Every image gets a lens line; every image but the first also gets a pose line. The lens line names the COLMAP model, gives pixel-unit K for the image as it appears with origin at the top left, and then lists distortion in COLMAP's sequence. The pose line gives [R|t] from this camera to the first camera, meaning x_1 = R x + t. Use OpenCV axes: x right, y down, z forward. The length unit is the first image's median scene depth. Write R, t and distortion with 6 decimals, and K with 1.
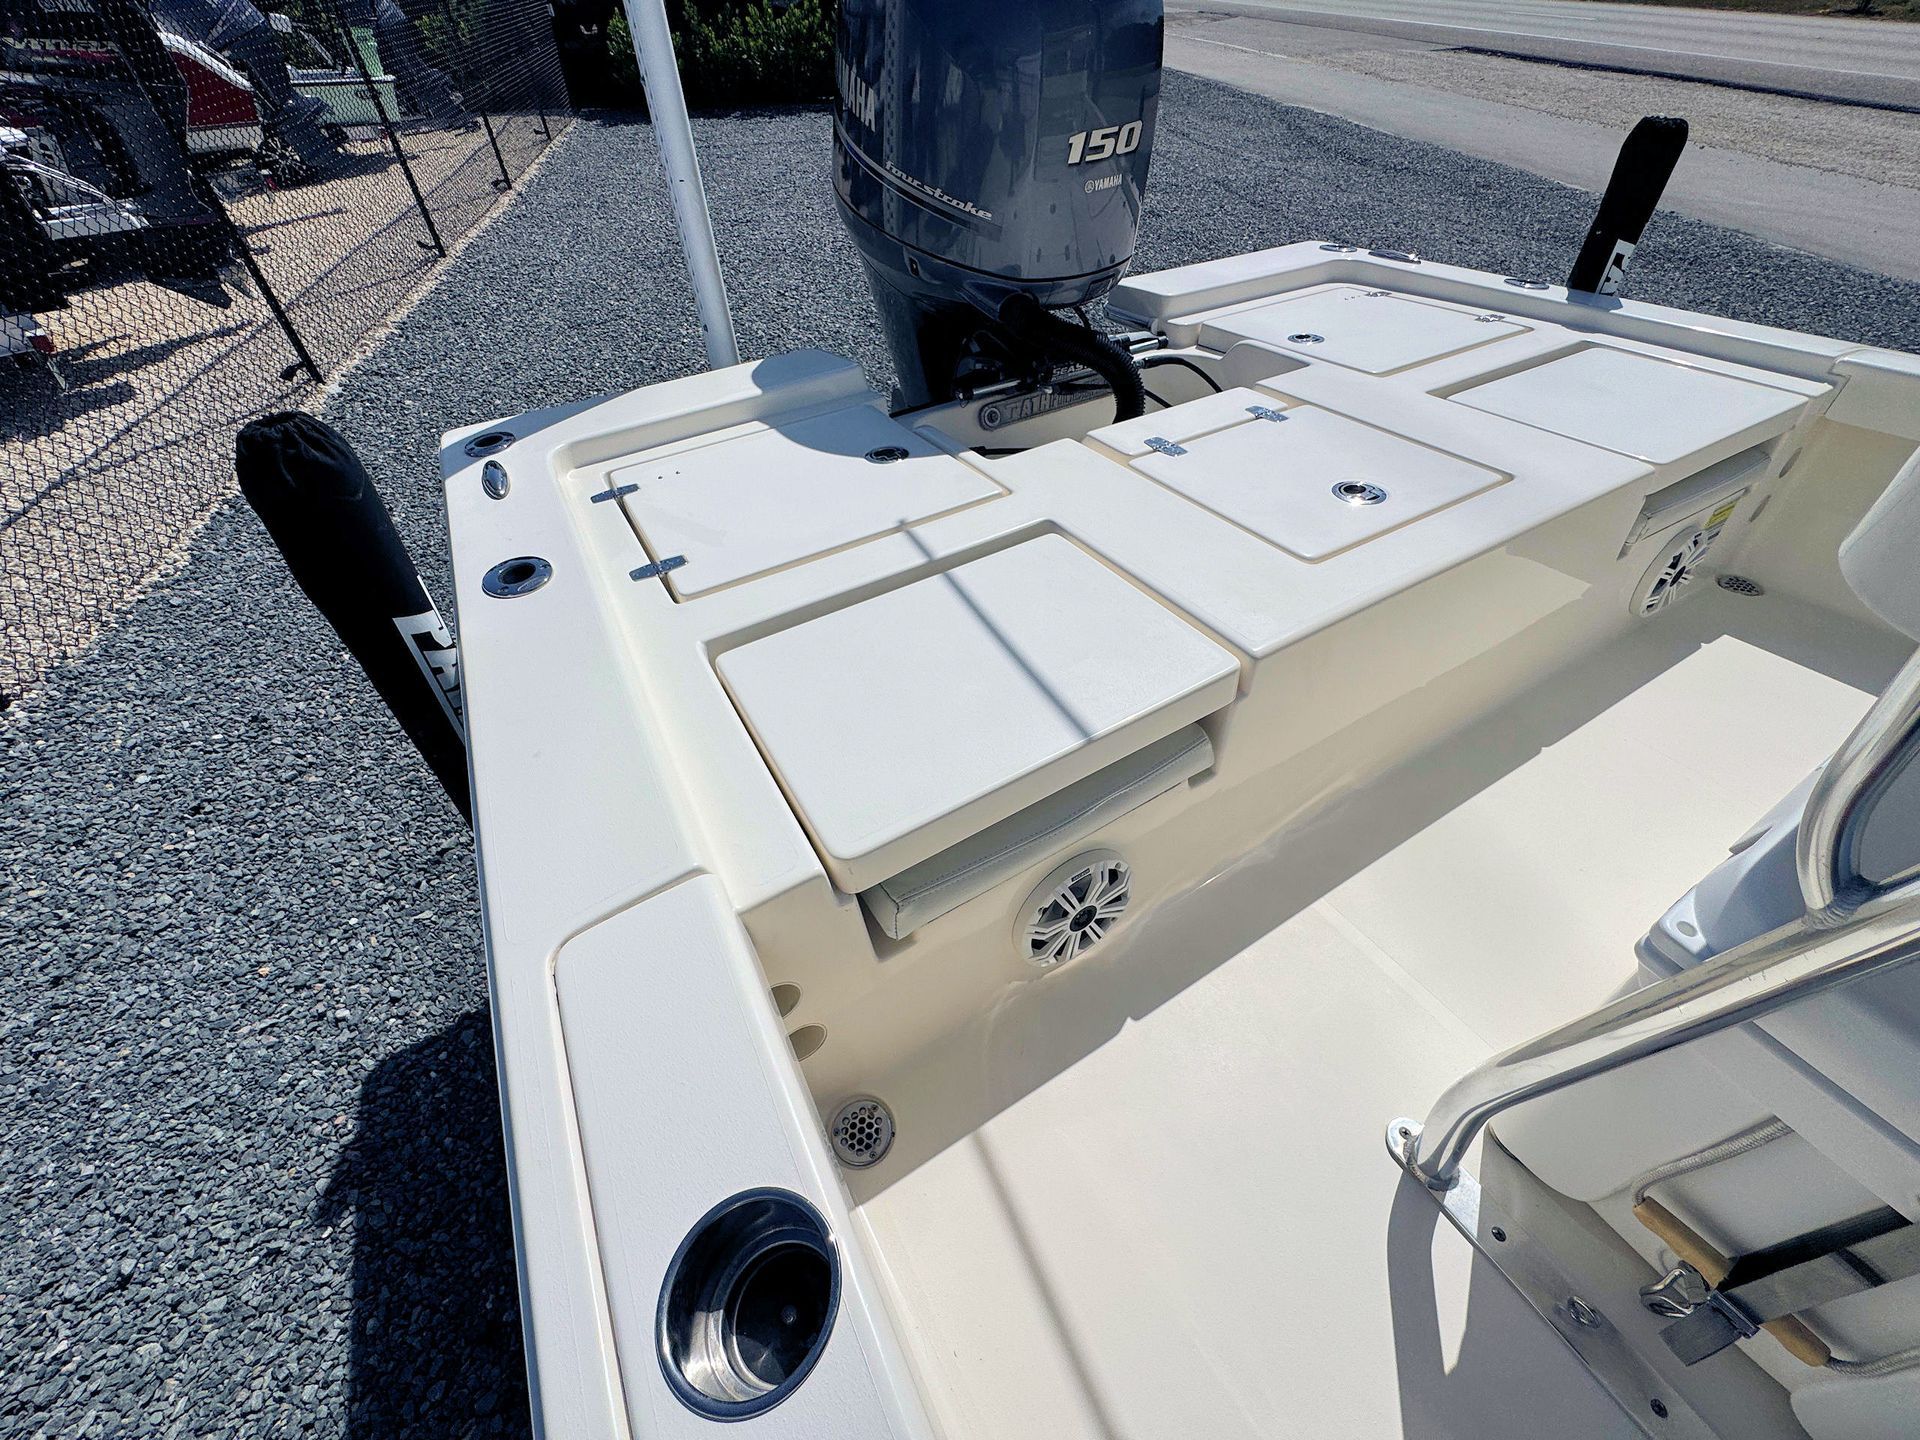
lens RADIAL K [[767.6, 0, 962.6], [0, 767.6, 721.1], [0, 0, 1]] dist [-0.002922, -0.000098]
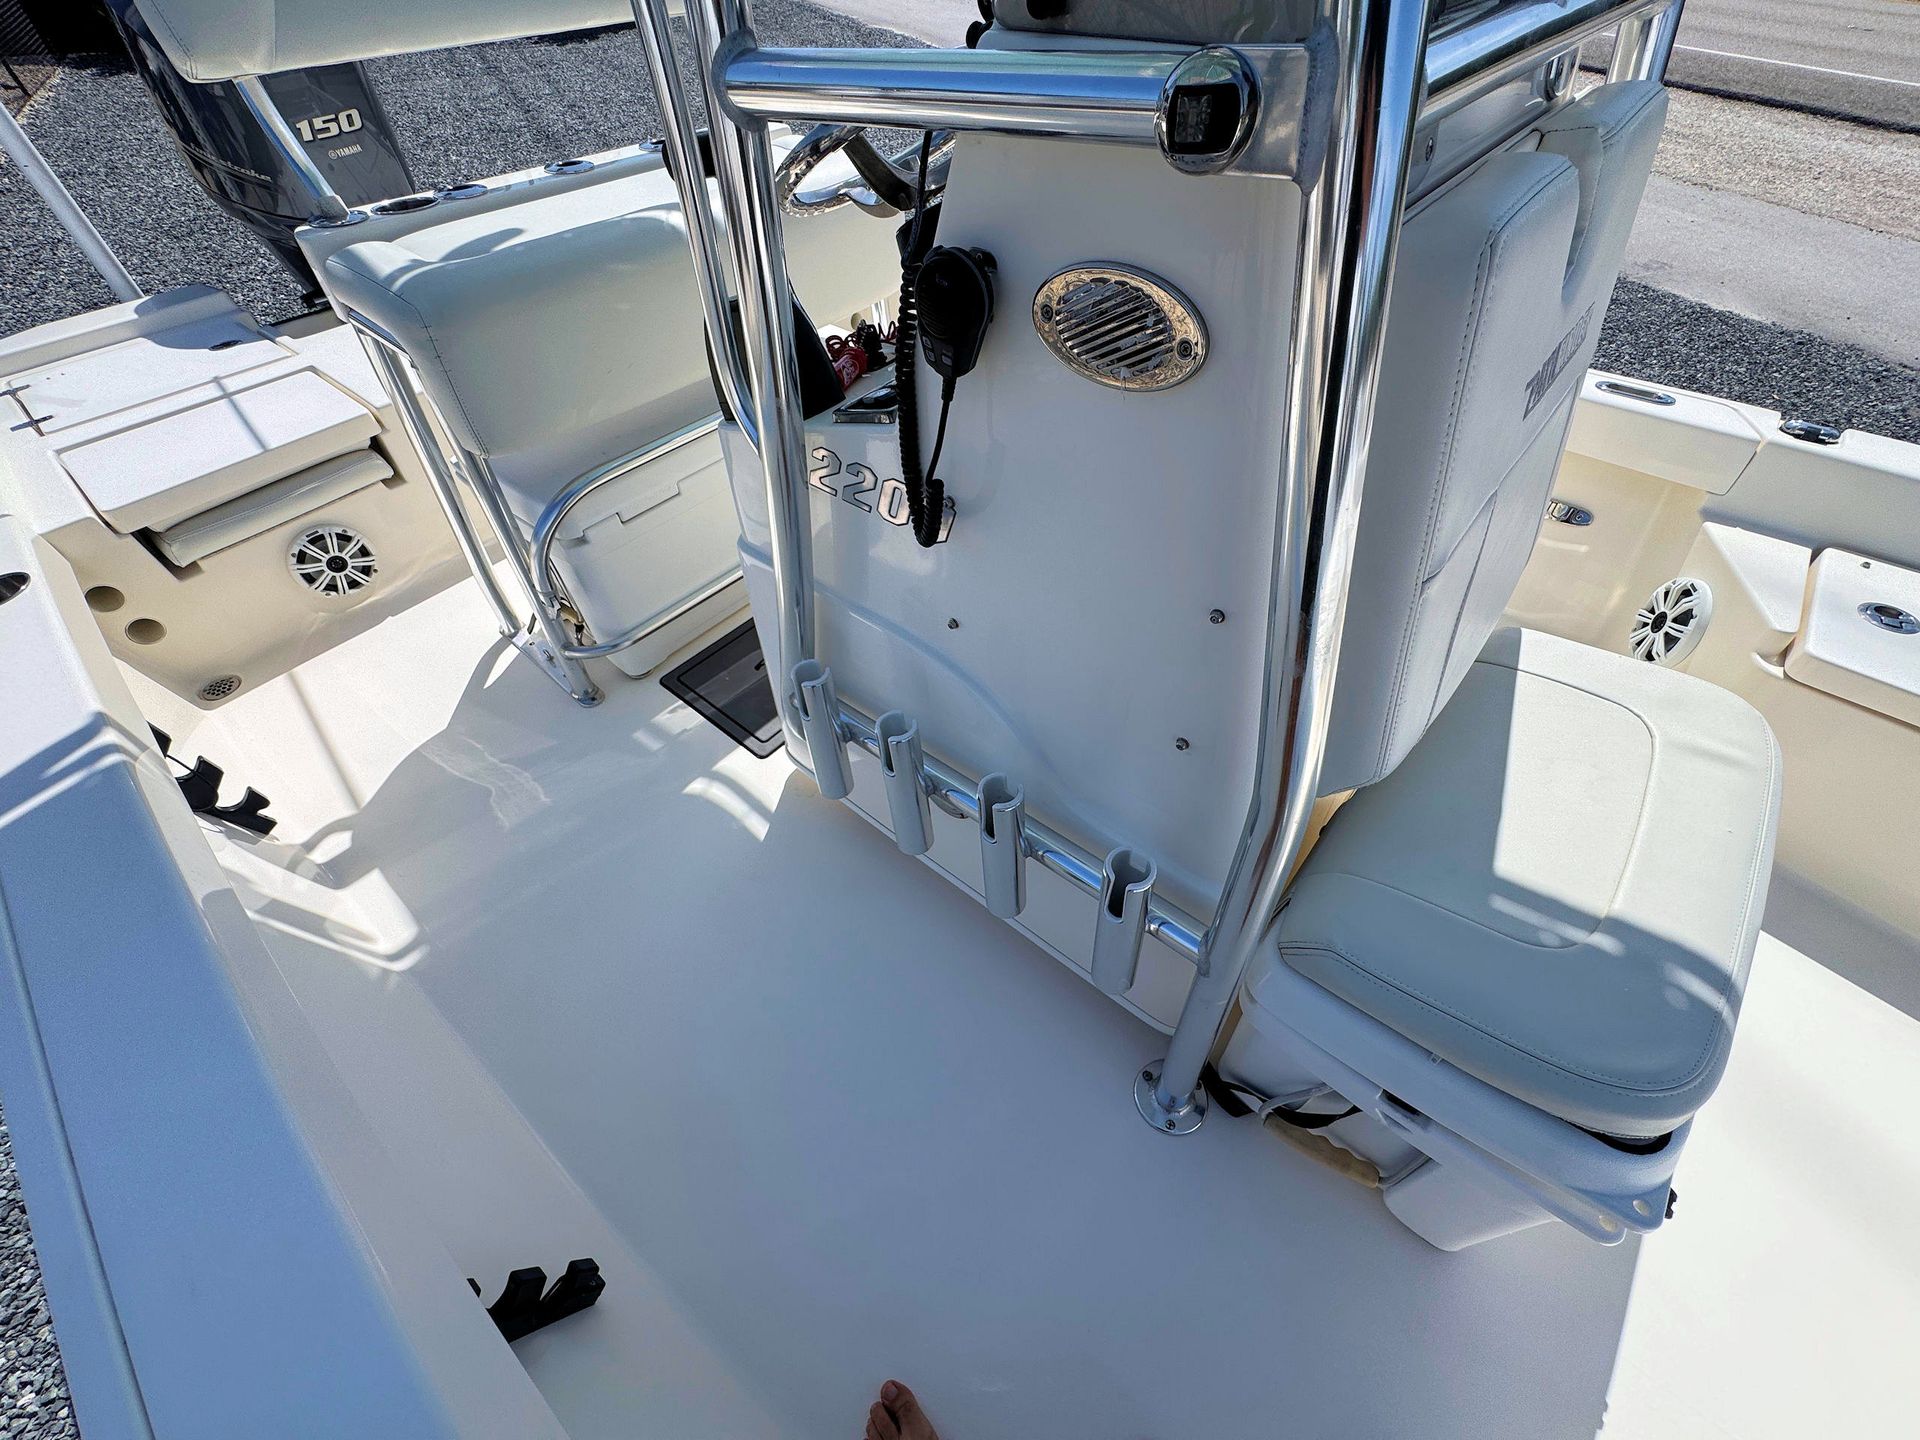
lens RADIAL K [[767.6, 0, 962.7], [0, 767.6, 719.5], [0, 0, 1]] dist [-0.002922, -0.000098]
pose [[0.946802, -0.228690, 0.226423, 0.421681], [0.213497, 0.972808, 0.089797, 0.301820], [-0.240802, -0.036679, 0.969881, -0.468131]]
